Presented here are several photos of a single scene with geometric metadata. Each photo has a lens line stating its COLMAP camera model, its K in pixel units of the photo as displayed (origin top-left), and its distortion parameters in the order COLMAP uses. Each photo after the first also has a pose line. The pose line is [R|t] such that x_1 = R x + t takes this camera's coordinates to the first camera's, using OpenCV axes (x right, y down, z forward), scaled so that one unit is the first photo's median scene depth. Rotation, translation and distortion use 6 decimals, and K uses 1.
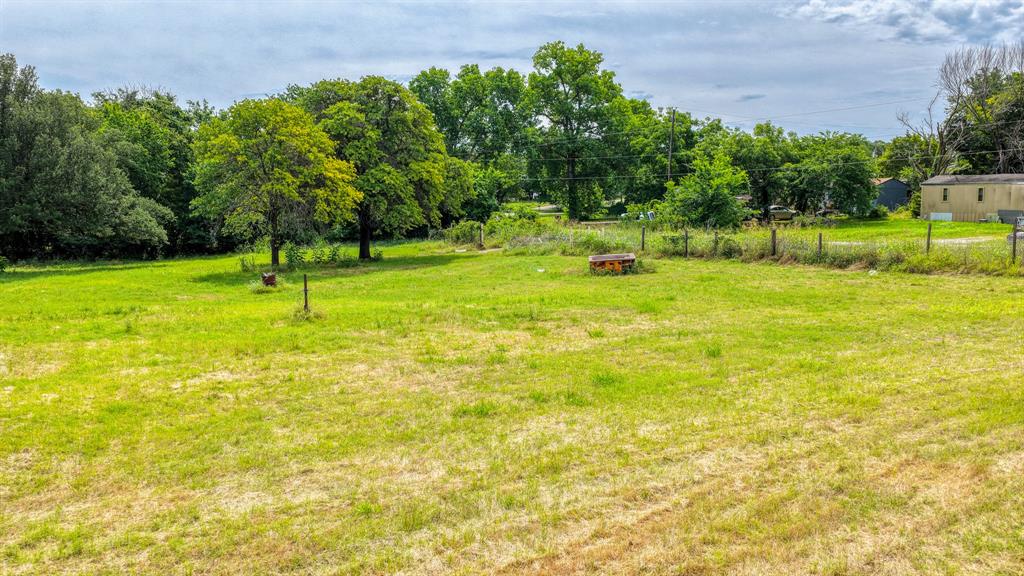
lens RADIAL K [[842.0, 0, 513.7], [0, 842.0, 288.9], [0, 0, 1]] dist [-0.001530, 0.015959]
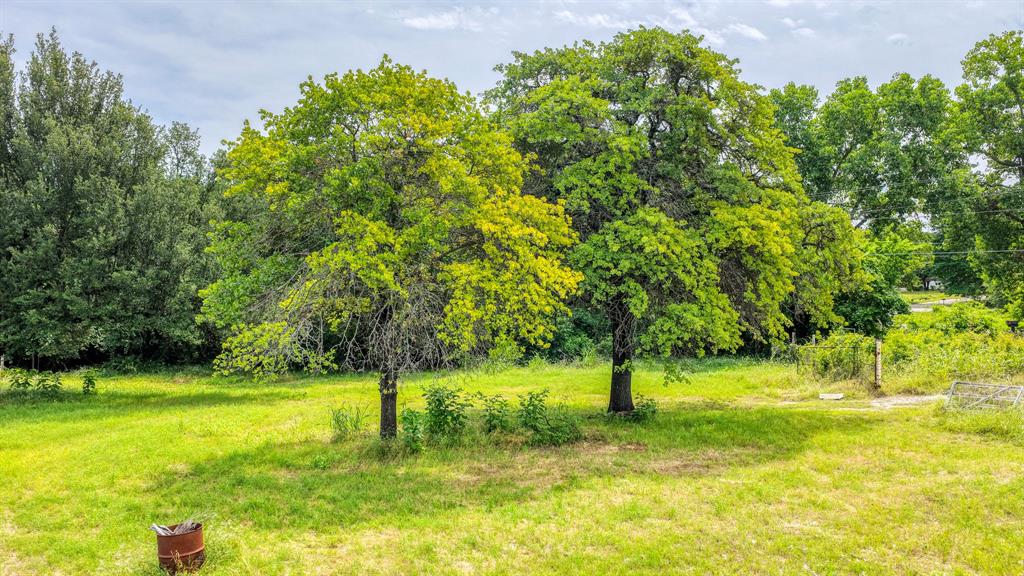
lens RADIAL K [[842.0, 0, 511.9], [0, 842.0, 293.4], [0, 0, 1]] dist [-0.001530, 0.015959]
pose [[0.911481, 0.015321, -0.411057, -0.030811], [-0.055132, 0.994840, -0.085170, -0.051013], [0.407631, 0.100293, 0.907622, 0.462481]]
